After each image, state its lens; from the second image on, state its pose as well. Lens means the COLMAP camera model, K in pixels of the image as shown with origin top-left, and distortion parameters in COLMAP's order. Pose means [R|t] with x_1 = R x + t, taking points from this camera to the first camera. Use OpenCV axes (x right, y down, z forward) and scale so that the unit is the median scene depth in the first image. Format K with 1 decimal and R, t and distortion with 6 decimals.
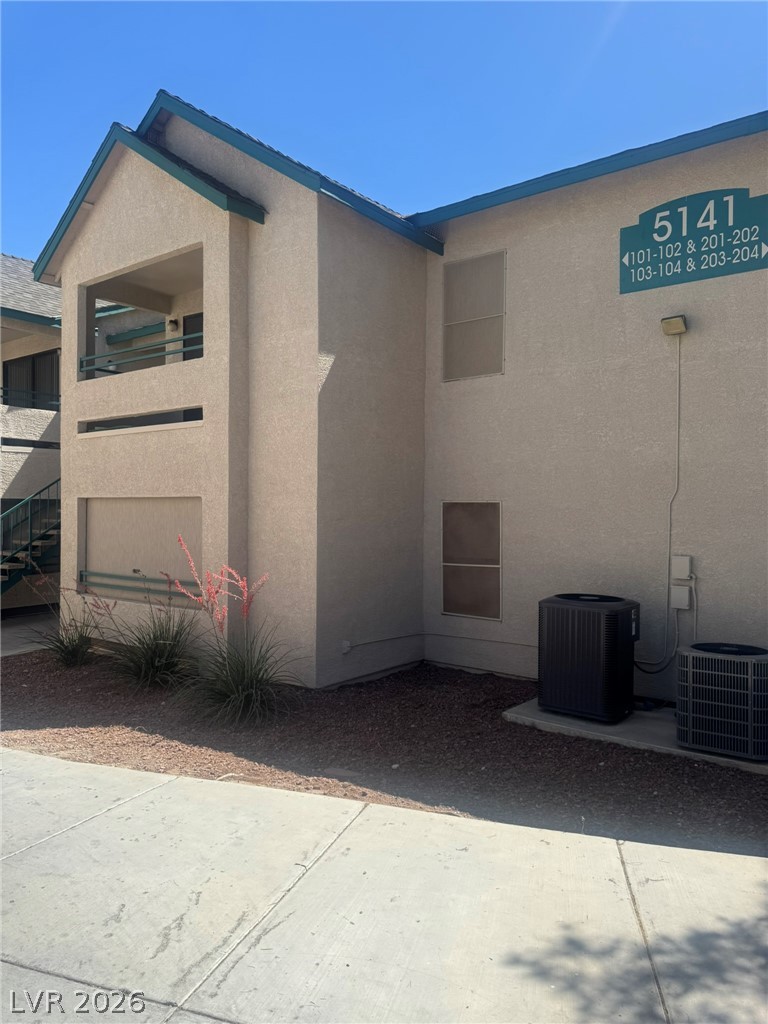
lens RADIAL K [[716.3, 0, 382.7], [0, 716.3, 512.6], [0, 0, 1]] dist [0.037031, -0.045340]
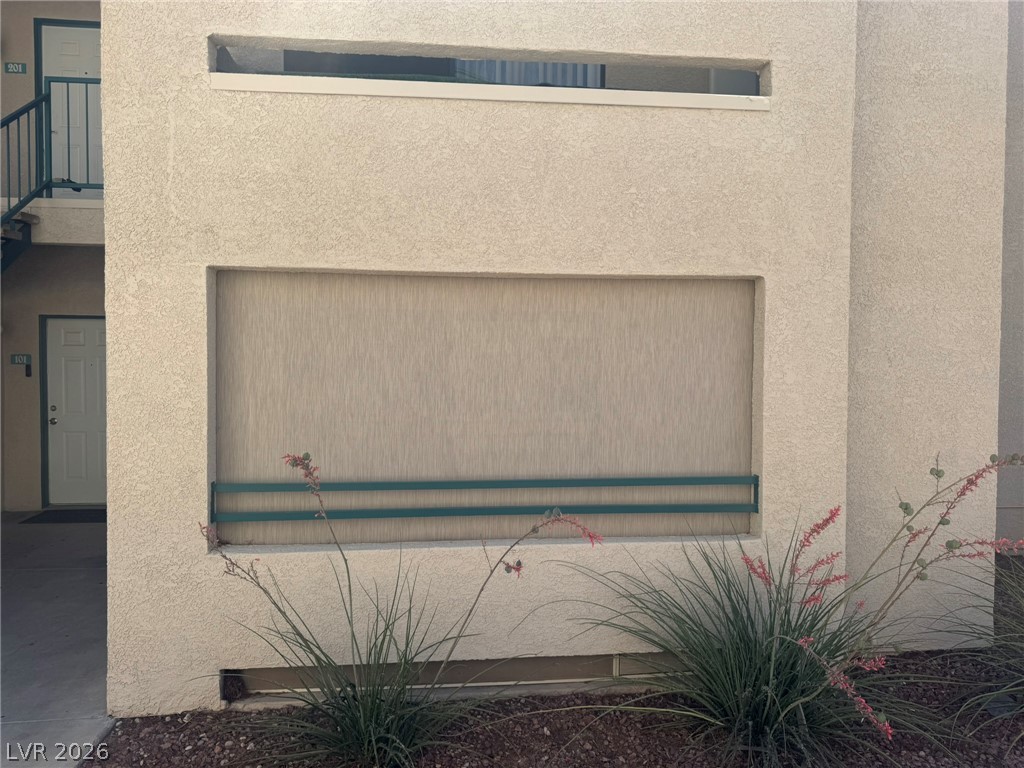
lens RADIAL K [[716.3, 0, 511.1], [0, 716.3, 382.1], [0, 0, 1]] dist [0.037031, -0.045340]
pose [[0.715766, -0.038453, 0.697280, -0.588727], [0.000604, 0.998517, 0.054446, 0.015368], [-0.698340, -0.038549, 0.714728, 0.701451]]
